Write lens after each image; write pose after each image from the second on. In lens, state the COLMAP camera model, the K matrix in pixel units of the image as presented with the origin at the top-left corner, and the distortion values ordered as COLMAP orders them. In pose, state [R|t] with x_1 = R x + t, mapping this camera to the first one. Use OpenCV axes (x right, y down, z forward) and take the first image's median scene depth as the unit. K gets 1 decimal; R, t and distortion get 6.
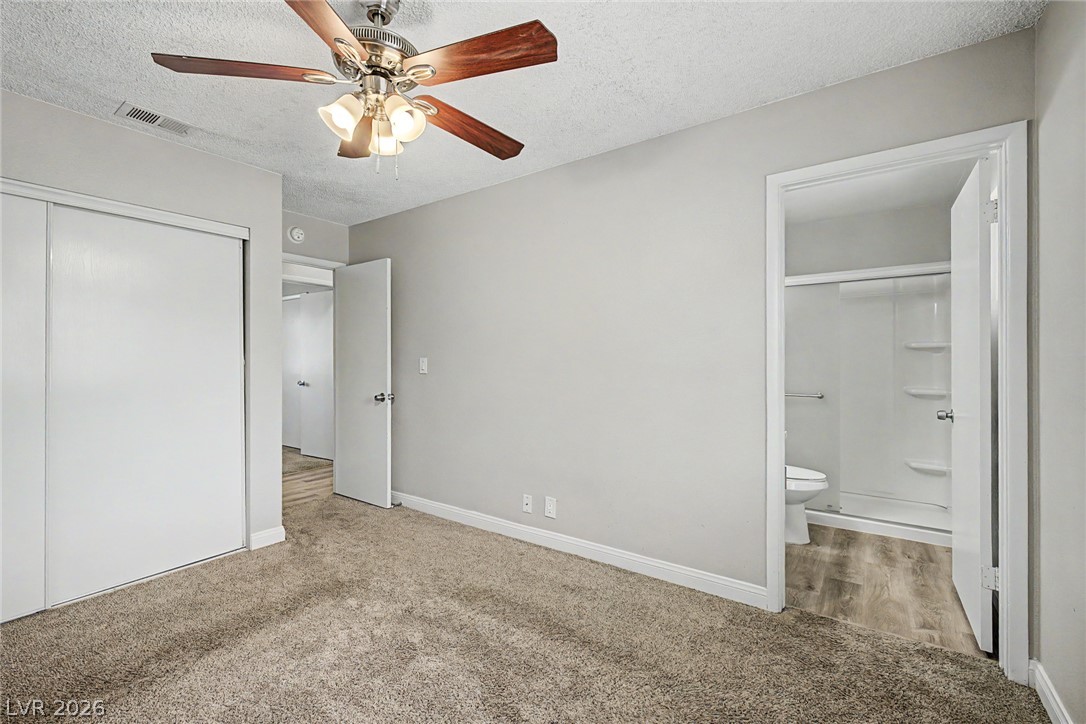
lens RADIAL K [[455.1, 0, 541.0], [0, 455.1, 362.4], [0, 0, 1]] dist [0.009206, -0.000426]
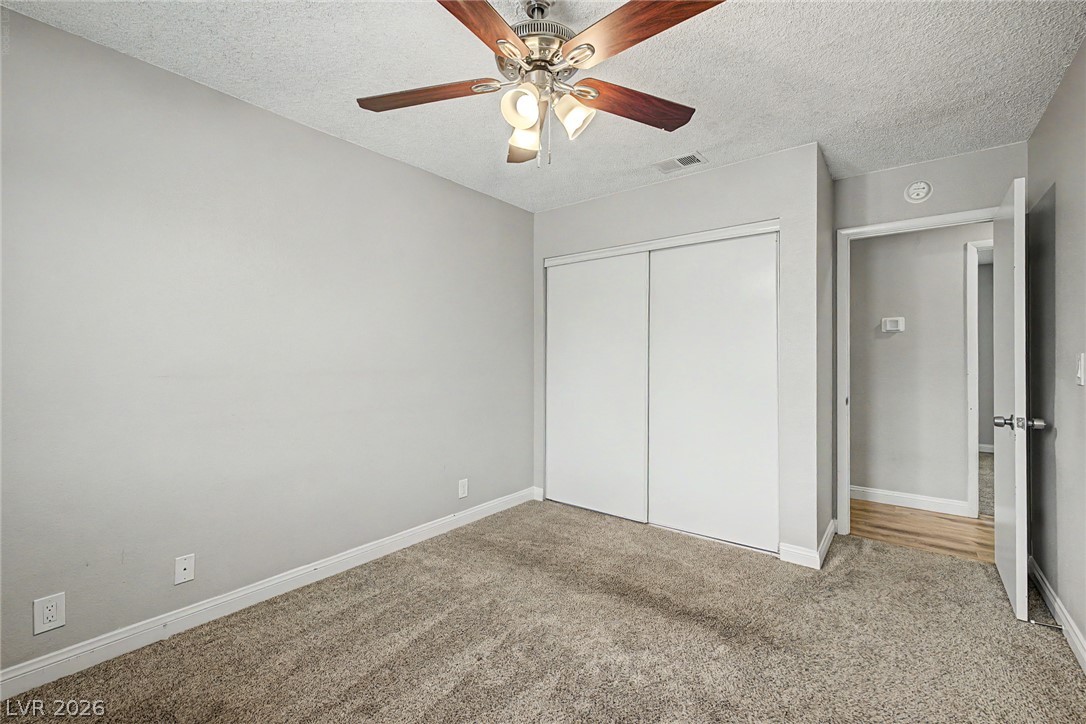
lens RADIAL K [[455.1, 0, 541.0], [0, 455.1, 362.4], [0, 0, 1]] dist [0.009206, -0.000426]
pose [[-0.048281, 0.005875, -0.998817, 0.345511], [-0.001206, 0.999982, 0.005940, -0.002108], [0.998833, 0.001491, -0.048273, 0.572976]]
